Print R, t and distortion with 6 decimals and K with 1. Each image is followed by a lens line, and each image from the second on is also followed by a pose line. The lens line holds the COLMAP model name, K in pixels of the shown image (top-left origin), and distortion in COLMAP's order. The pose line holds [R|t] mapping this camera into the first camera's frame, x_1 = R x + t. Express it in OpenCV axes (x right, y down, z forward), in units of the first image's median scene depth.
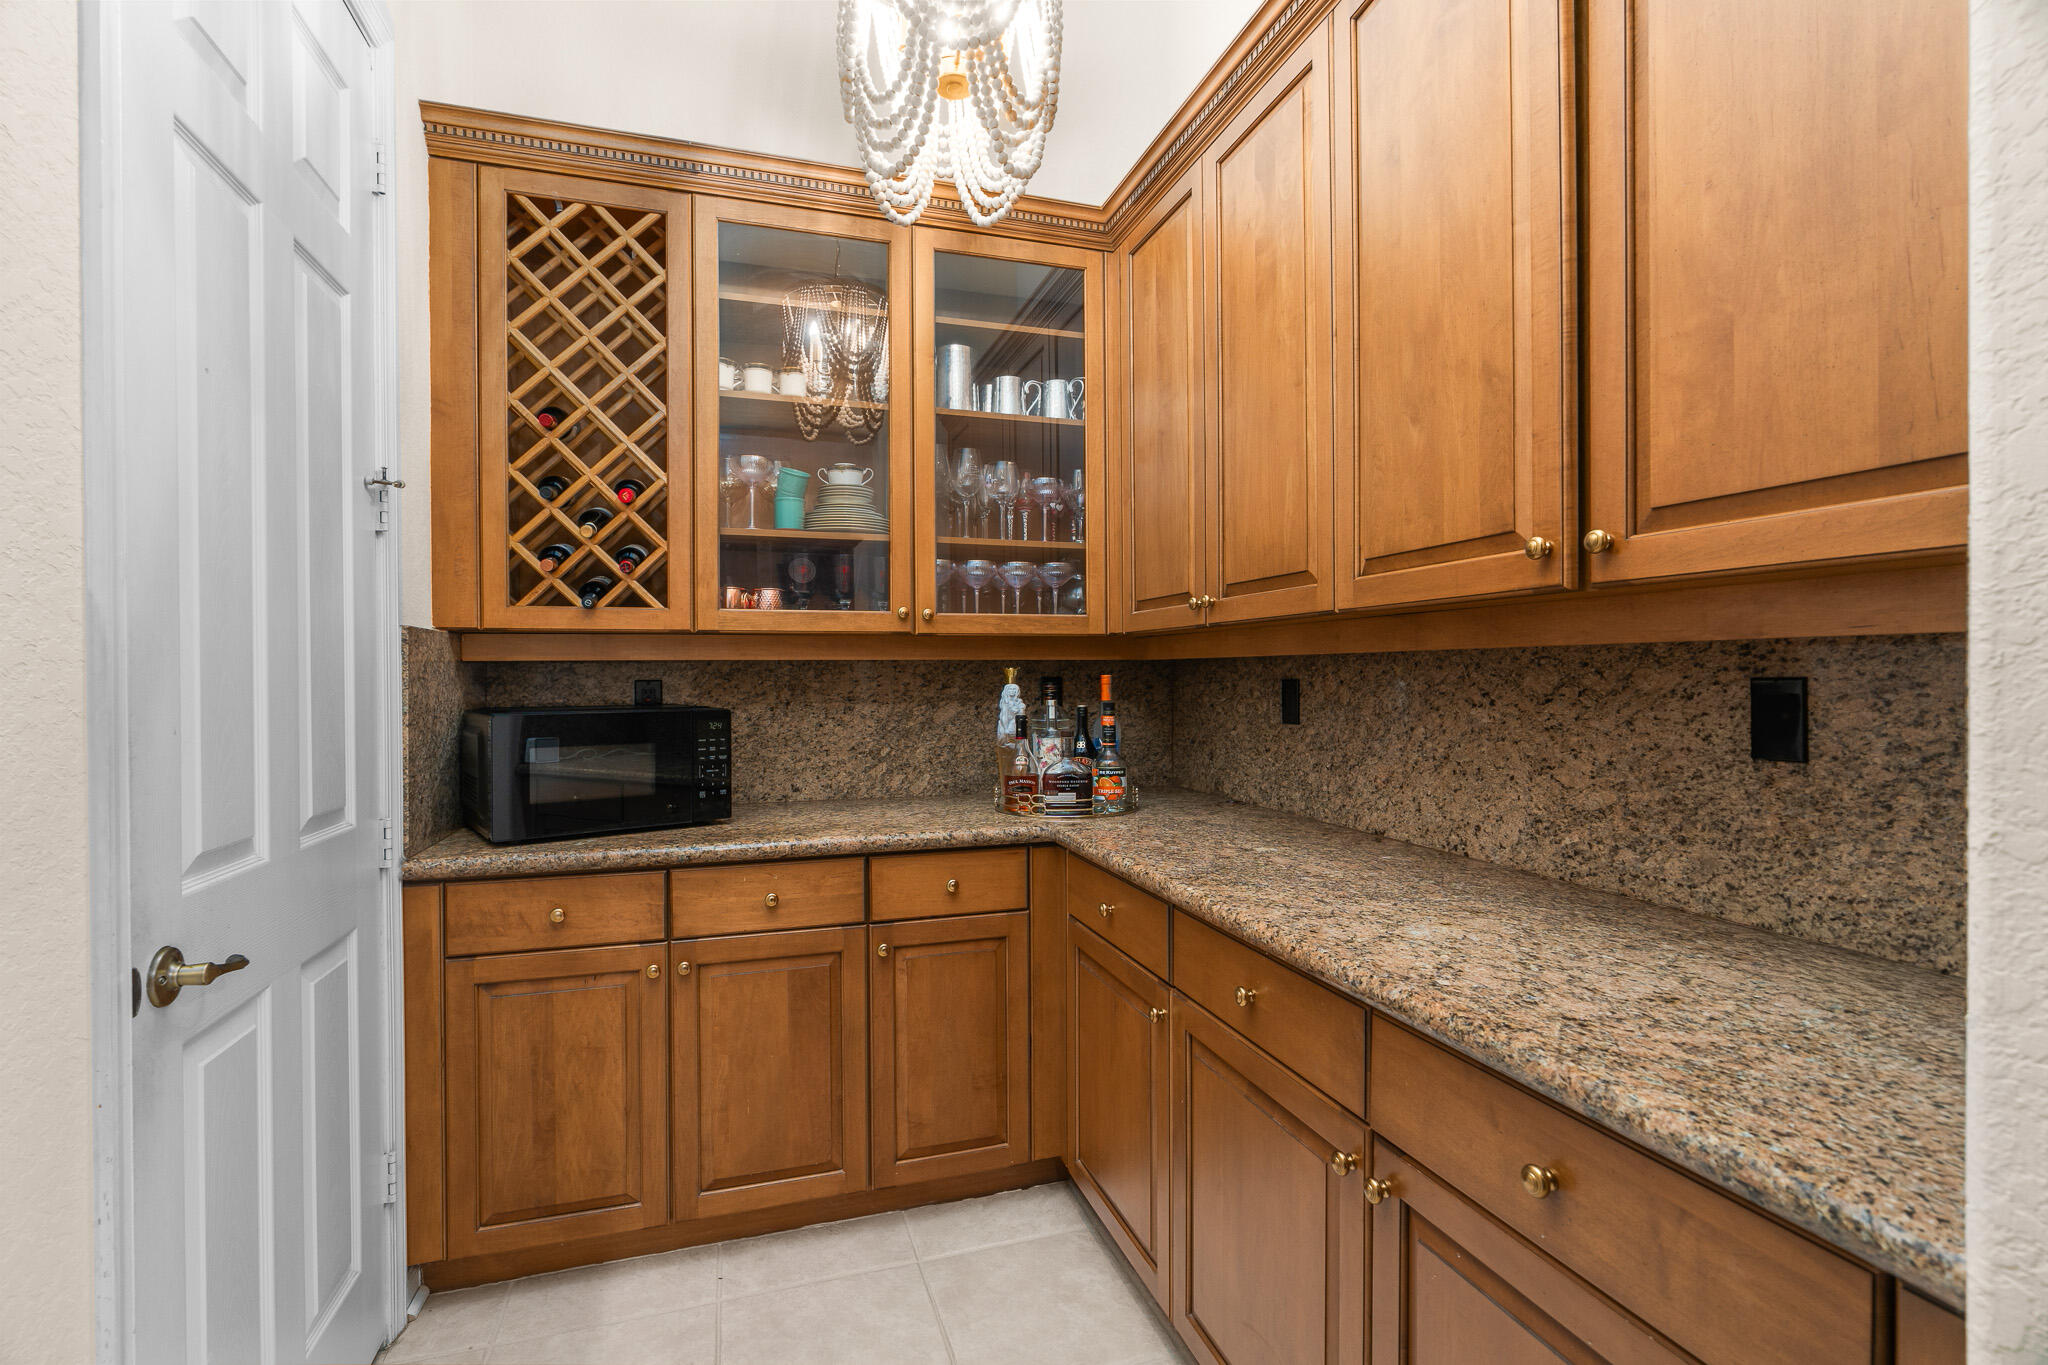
lens RADIAL K [[922.5, 0, 1021.7], [0, 922.5, 677.9], [0, 0, 1]] dist [-0.008795, 0.000778]
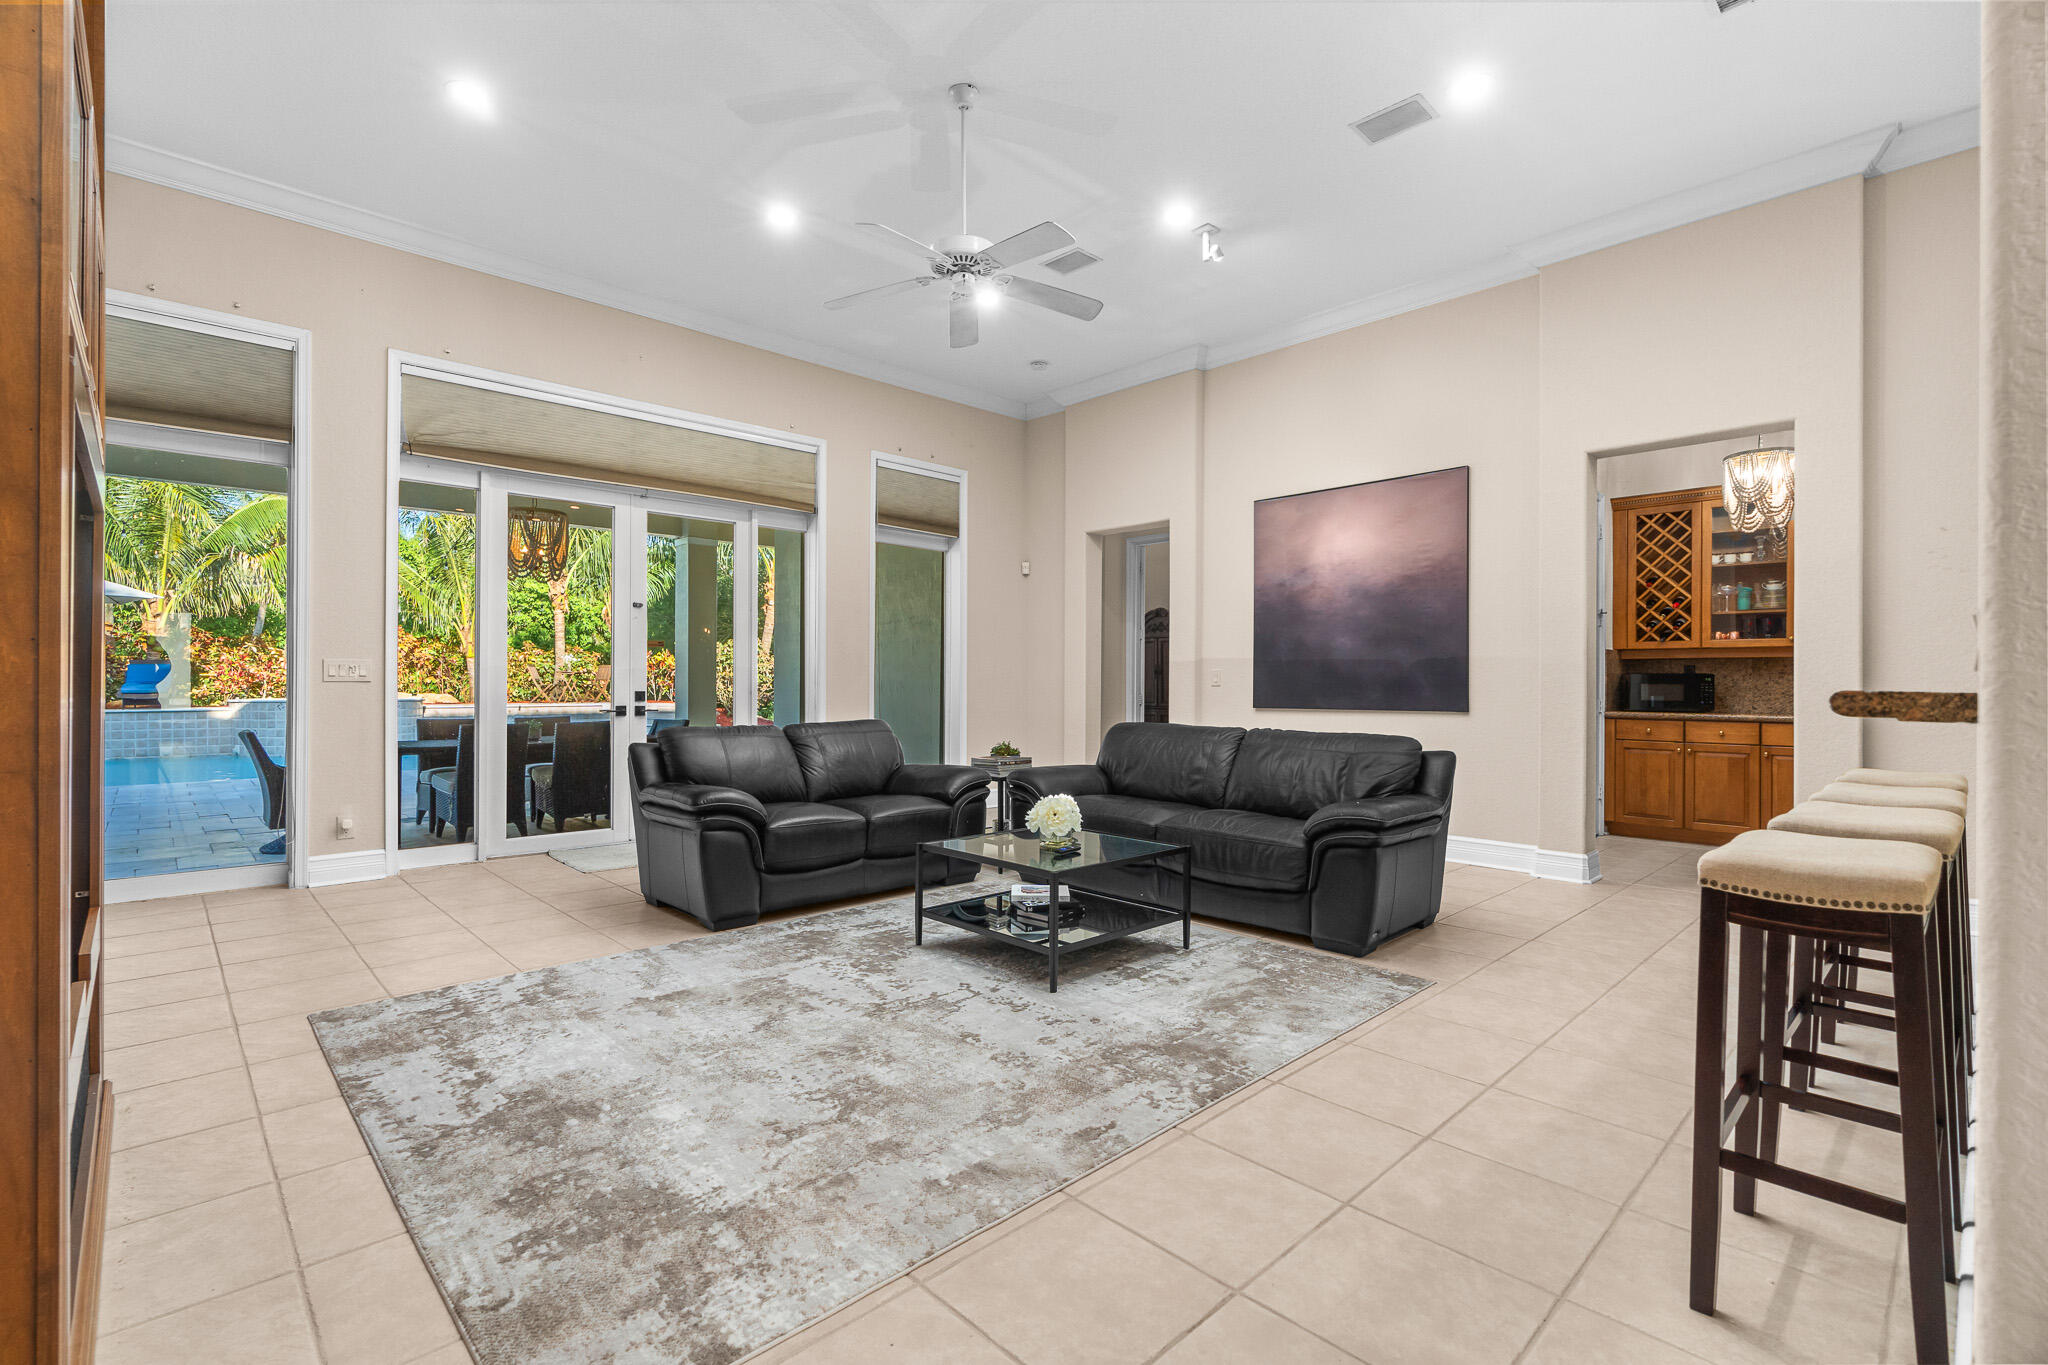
lens RADIAL K [[922.5, 0, 1020.0], [0, 922.5, 682.9], [0, 0, 1]] dist [-0.008795, 0.000778]
pose [[0.438475, 0.008581, -0.898702, 1.398200], [-0.011012, 0.999931, 0.004175, 0.077891], [0.898676, 0.008066, 0.438539, -2.364034]]
